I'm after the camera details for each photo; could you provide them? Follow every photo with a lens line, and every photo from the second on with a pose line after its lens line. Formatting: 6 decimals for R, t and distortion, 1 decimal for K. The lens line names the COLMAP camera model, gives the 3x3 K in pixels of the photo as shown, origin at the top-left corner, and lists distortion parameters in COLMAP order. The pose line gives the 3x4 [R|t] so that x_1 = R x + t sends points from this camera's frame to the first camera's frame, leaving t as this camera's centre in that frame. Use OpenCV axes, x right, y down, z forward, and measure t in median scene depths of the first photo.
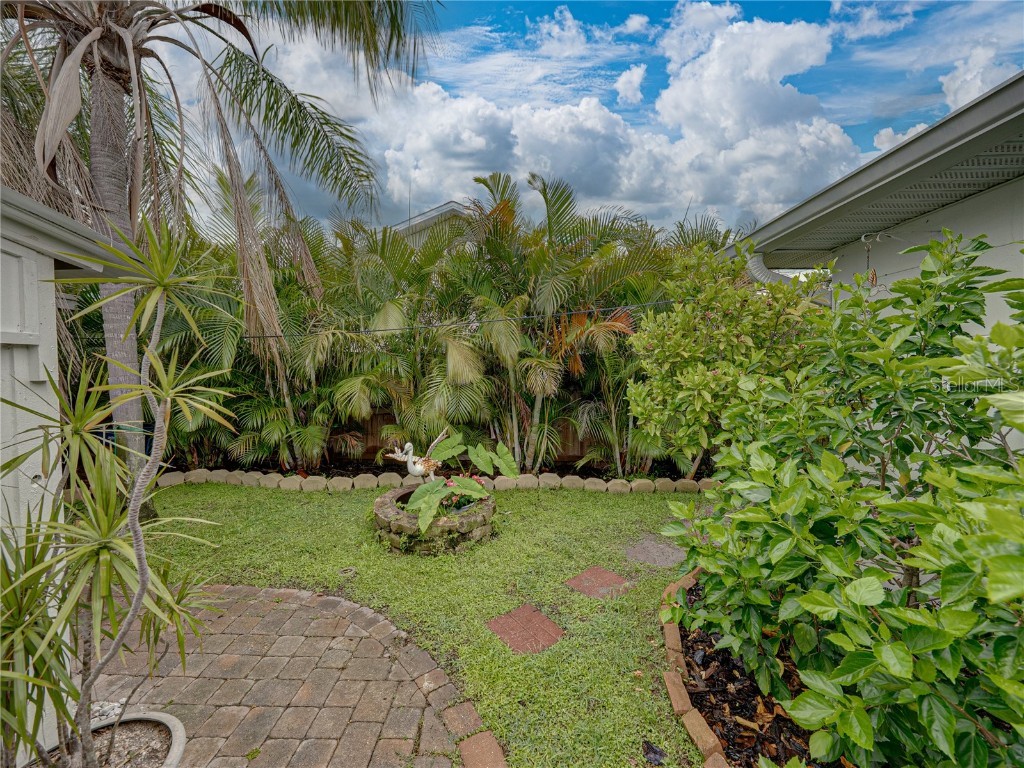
lens RADIAL K [[412.3, 0, 513.9], [0, 412.3, 372.3], [0, 0, 1]] dist [-0.000846, -0.000644]
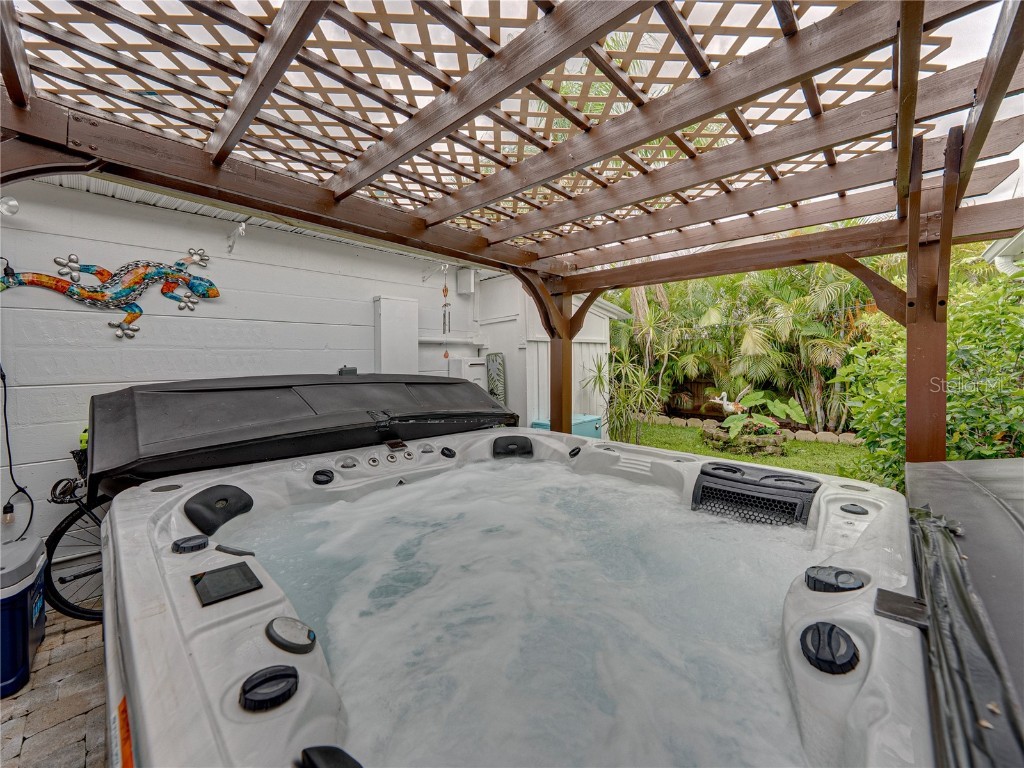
lens RADIAL K [[412.3, 0, 513.9], [0, 412.3, 372.3], [0, 0, 1]] dist [-0.000846, -0.000644]
pose [[0.744744, 0.010155, -0.667273, 0.224582], [0.012299, 0.999506, 0.028938, 0.028142], [0.667237, -0.029758, 0.744251, -0.810734]]
